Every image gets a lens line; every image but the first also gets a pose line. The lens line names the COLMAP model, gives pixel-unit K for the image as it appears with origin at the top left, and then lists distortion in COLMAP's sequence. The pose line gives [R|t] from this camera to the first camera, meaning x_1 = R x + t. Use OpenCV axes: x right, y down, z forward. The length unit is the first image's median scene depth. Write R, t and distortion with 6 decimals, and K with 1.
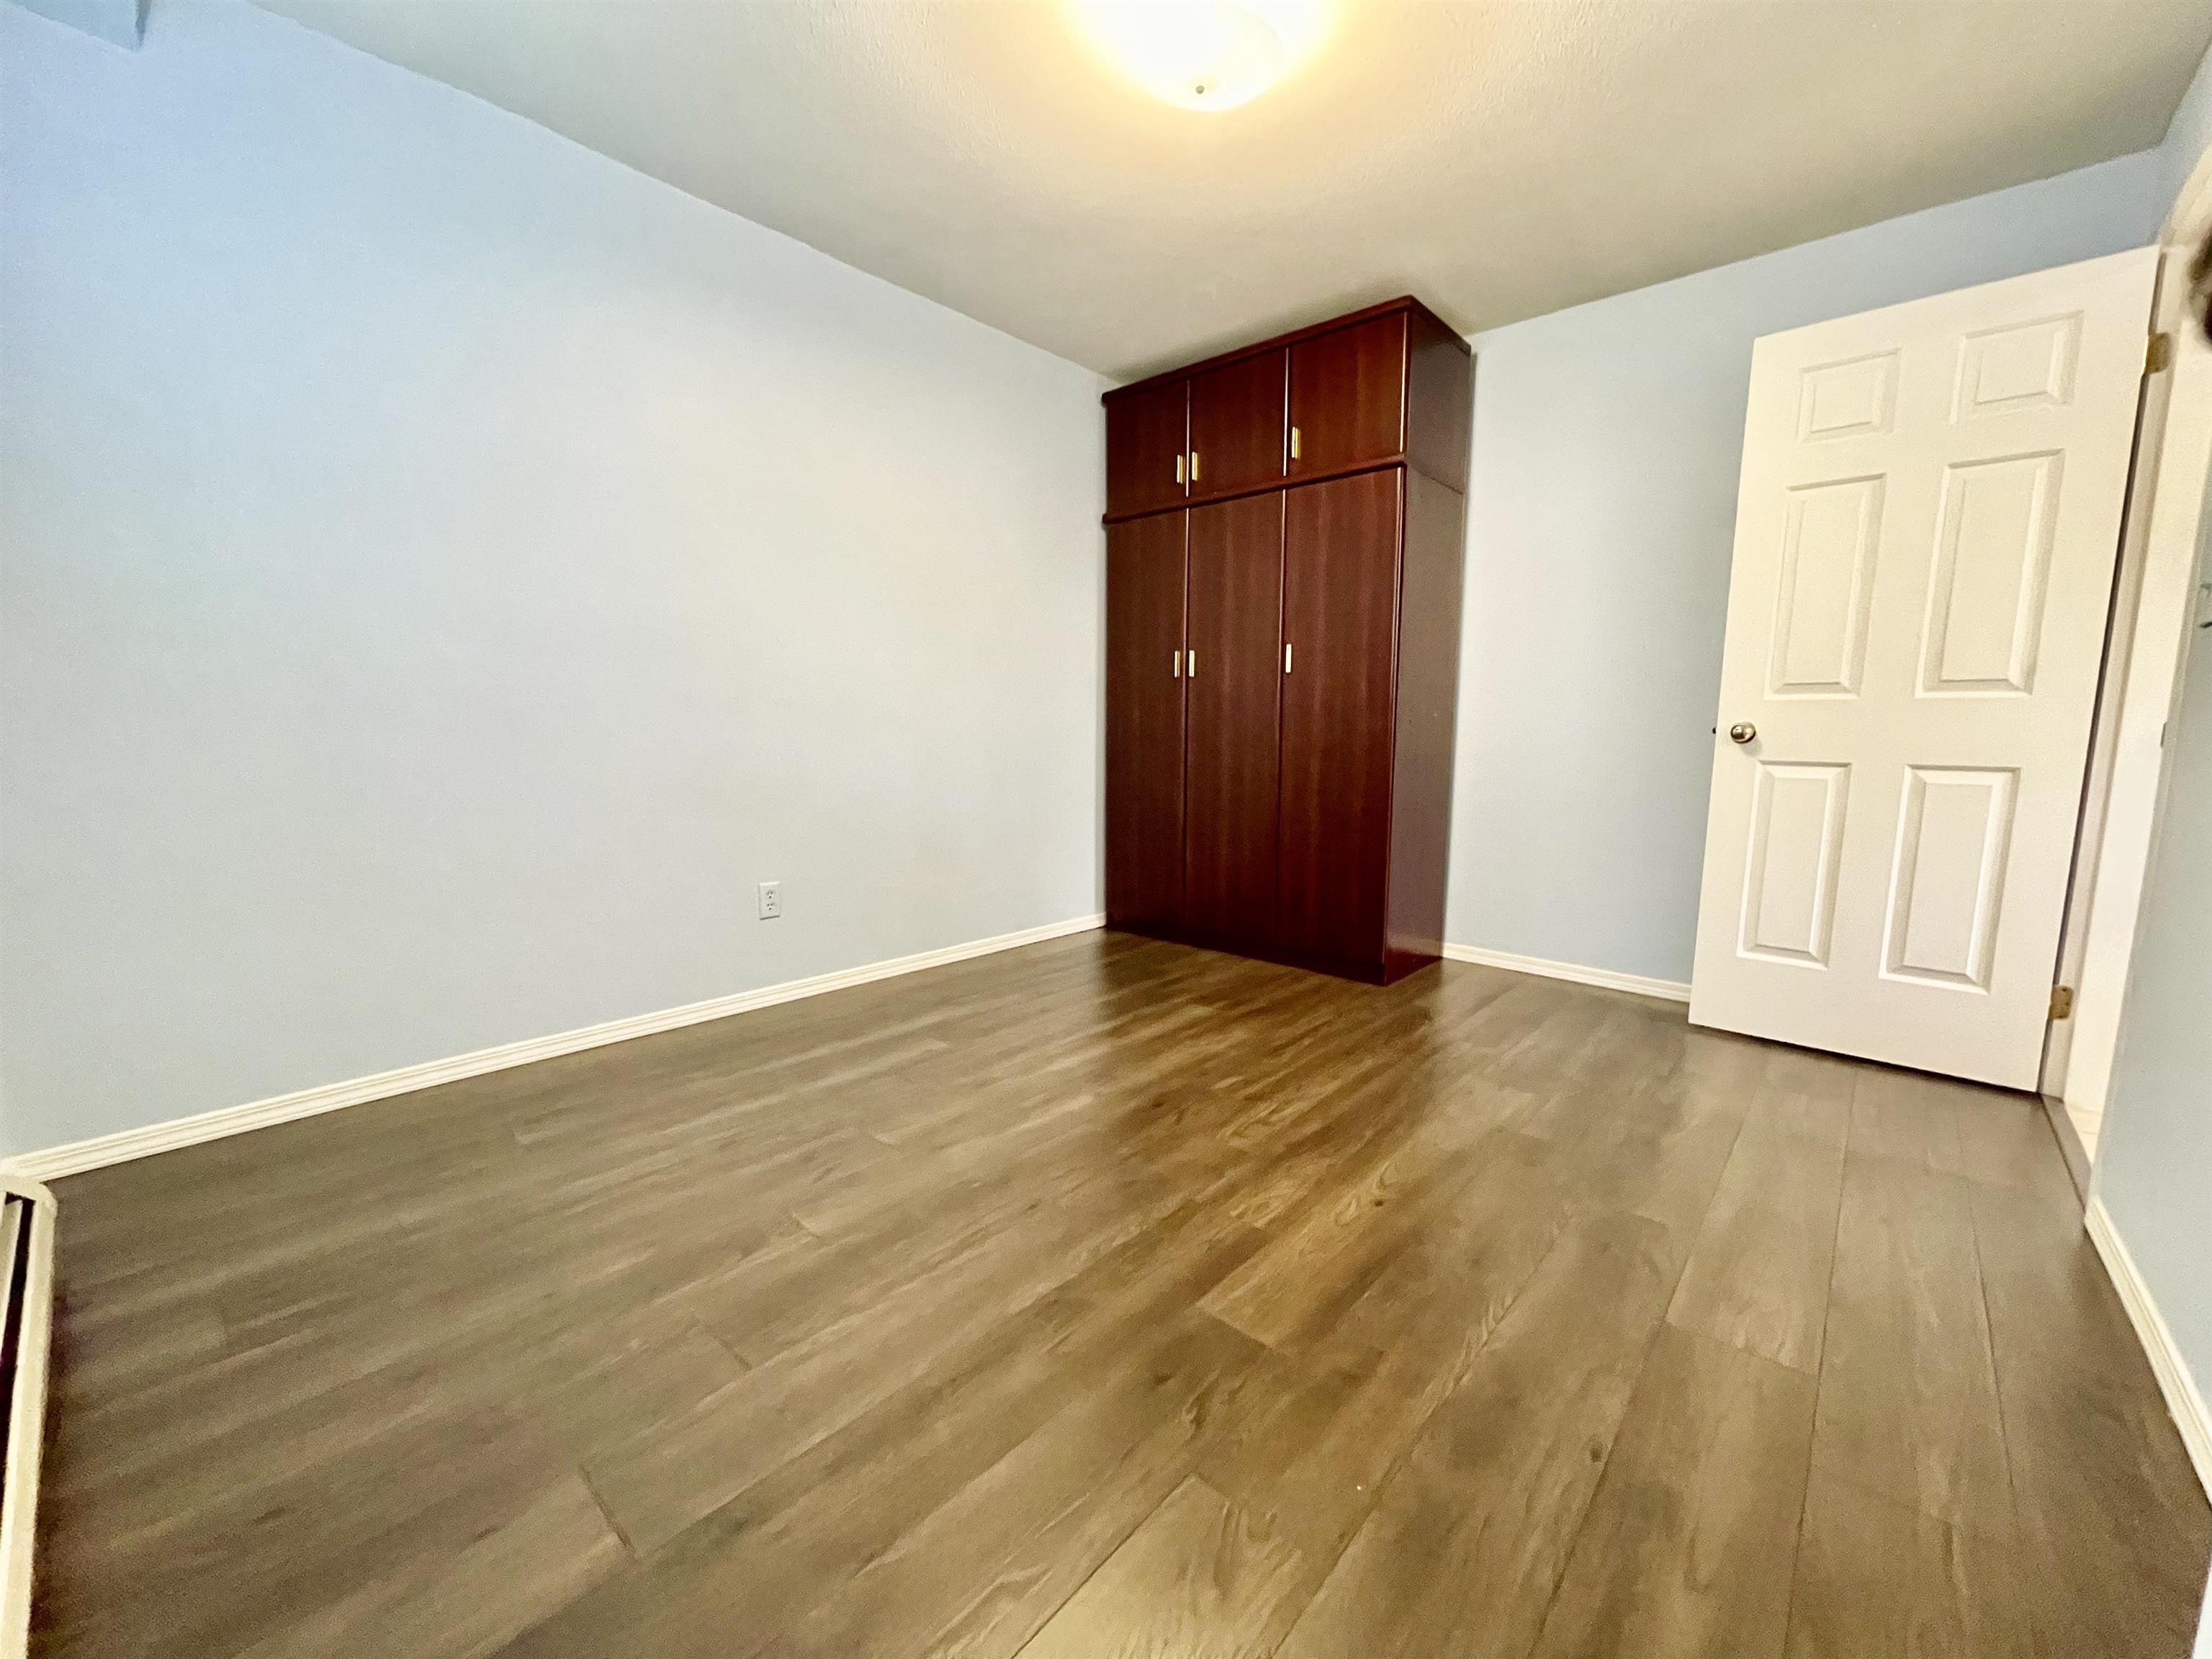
lens RADIAL K [[882.5, 0, 1101.2], [0, 882.5, 836.4], [0, 0, 1]] dist [-0.002733, -0.000144]
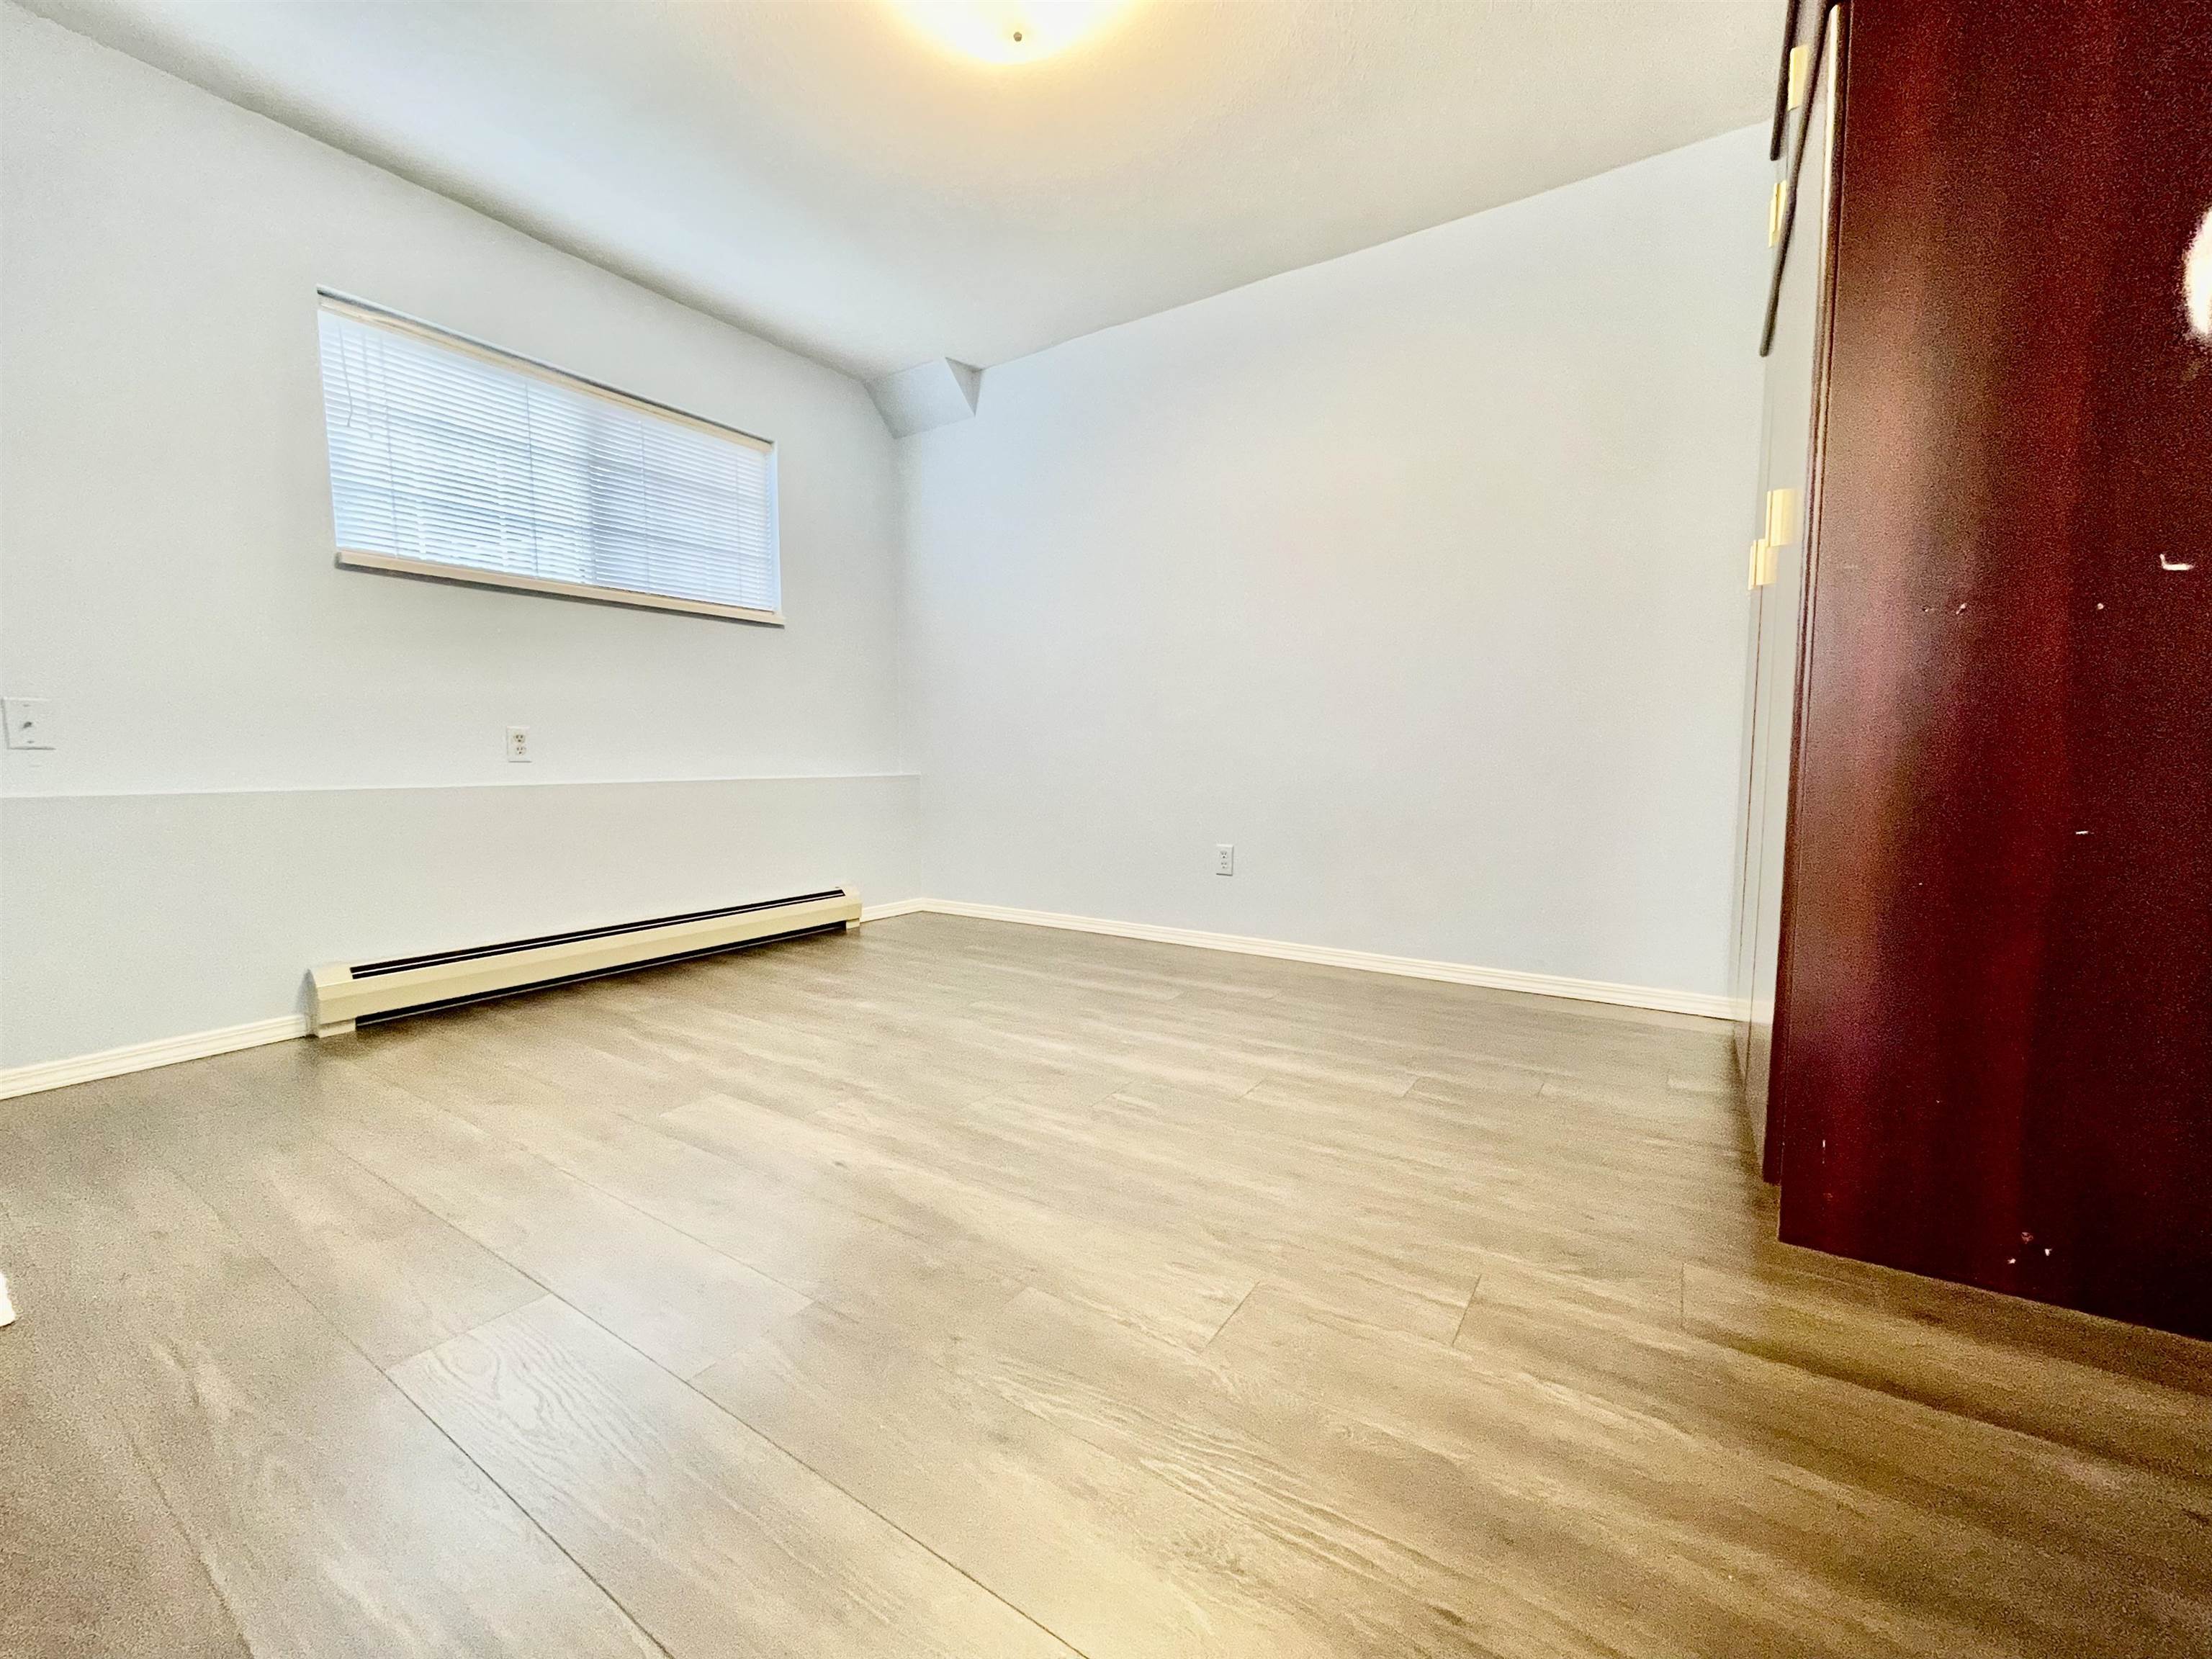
lens RADIAL K [[882.5, 0, 1101.2], [0, 882.5, 836.4], [0, 0, 1]] dist [-0.002733, -0.000144]
pose [[0.157422, 0.082812, -0.984053, 0.983817], [-0.127132, 0.989885, 0.062966, -0.014674], [0.979314, 0.115193, 0.166358, 0.850238]]
